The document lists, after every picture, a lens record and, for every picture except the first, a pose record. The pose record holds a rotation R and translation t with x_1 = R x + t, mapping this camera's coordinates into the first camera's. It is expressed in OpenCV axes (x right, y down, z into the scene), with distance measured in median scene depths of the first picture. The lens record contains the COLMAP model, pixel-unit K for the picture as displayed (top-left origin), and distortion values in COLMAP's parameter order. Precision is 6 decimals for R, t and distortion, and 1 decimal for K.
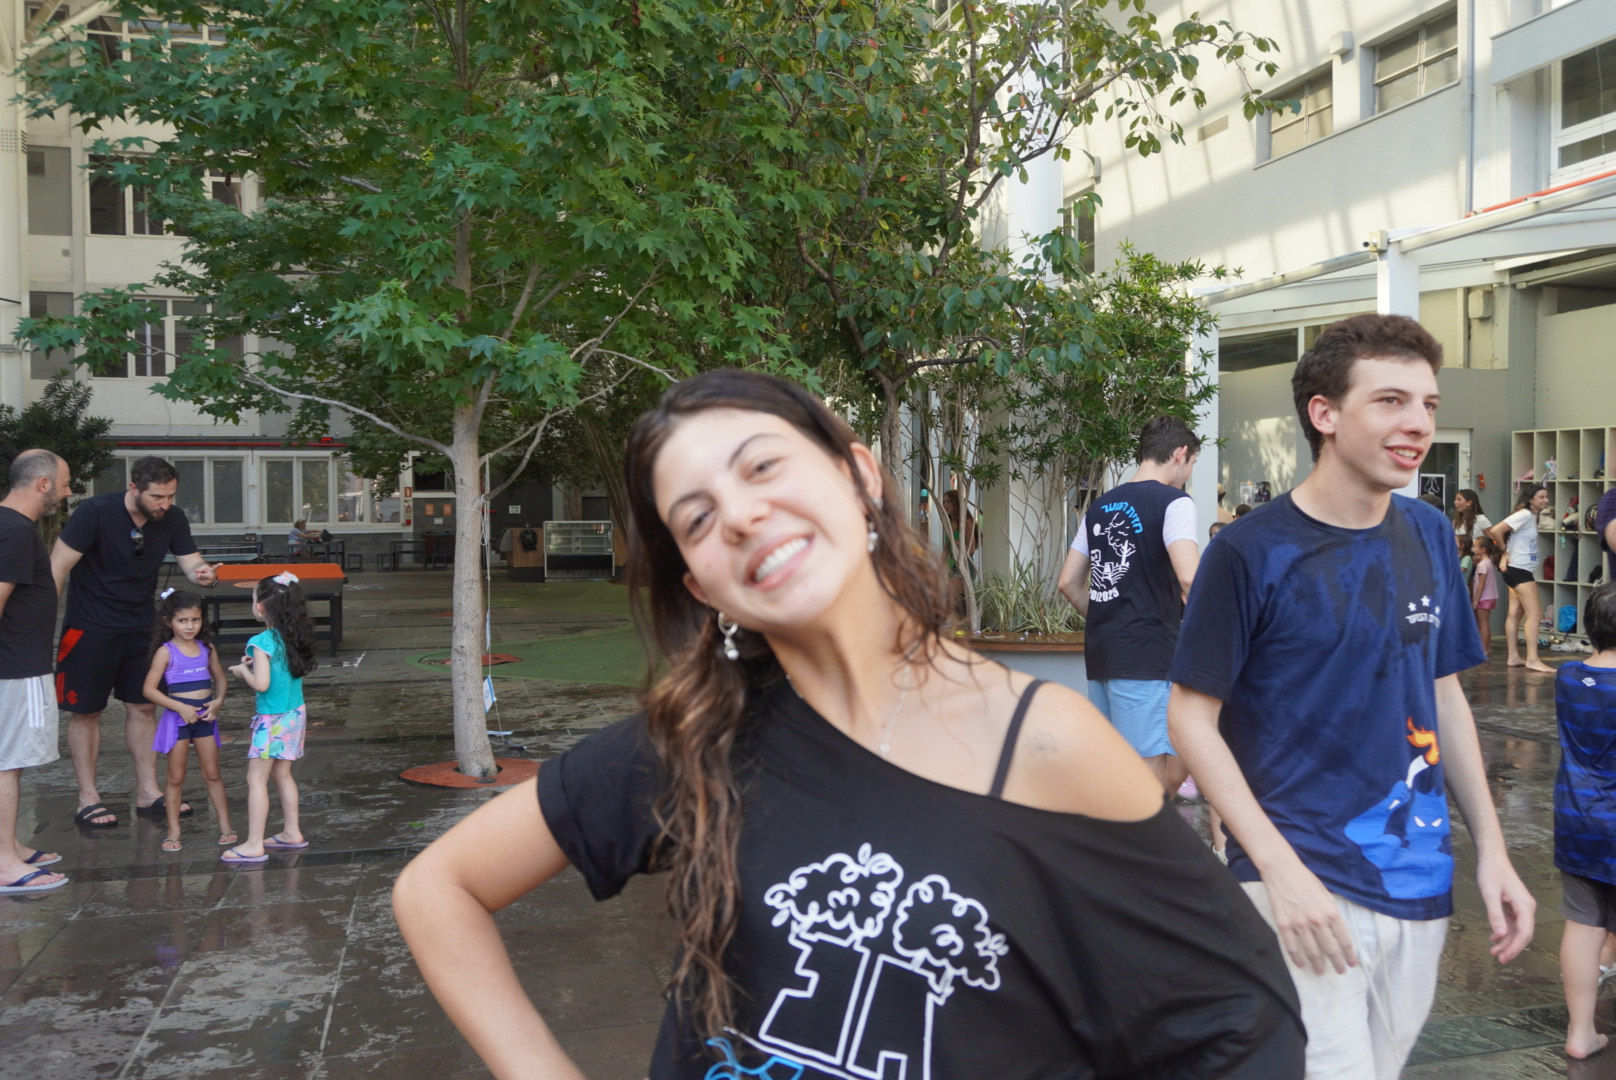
lens RADIAL K [[1245.0, 0, 808.0], [0, 1245.0, 540.0], [0, 0, 1]] dist [-0.047517, 0.037526]
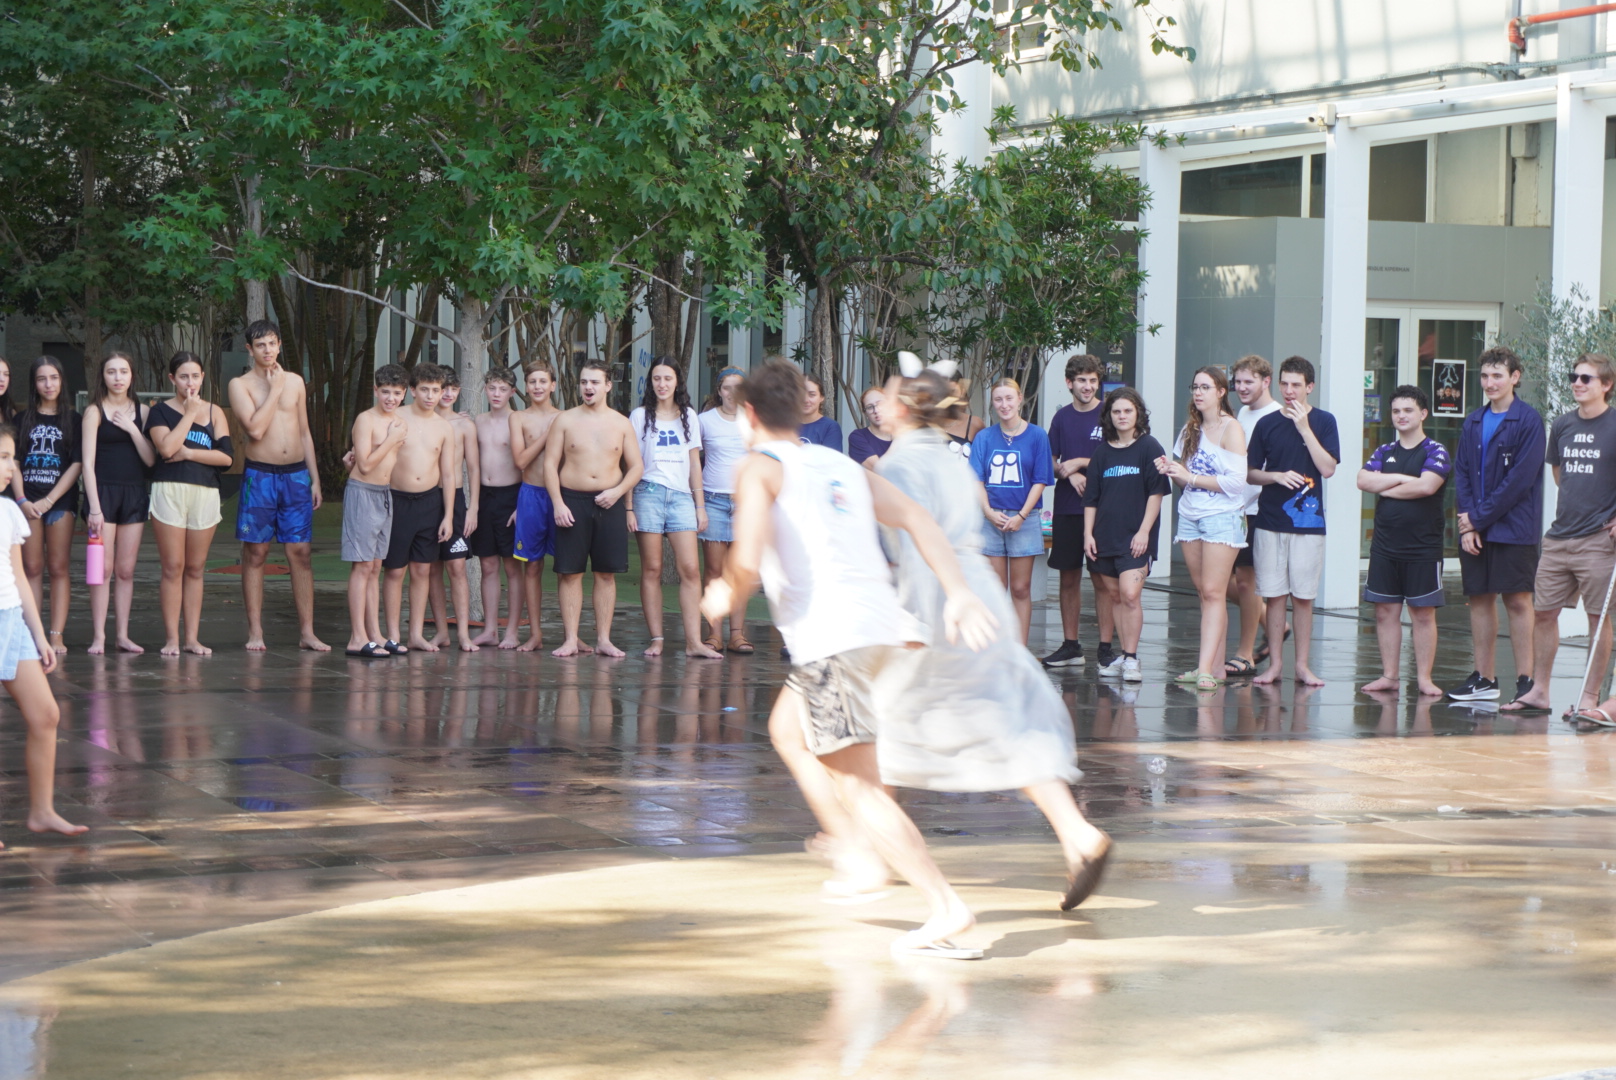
lens RADIAL K [[3680.5, 0, 808.0], [0, 3680.5, 540.0], [0, 0, 1]] dist [-0.010227, 0.551115]
pose [[0.987916, 0.014438, 0.154314, -0.348545], [-0.017843, 0.999626, 0.020704, 0.026705], [-0.153958, -0.023208, 0.987805, -1.701421]]
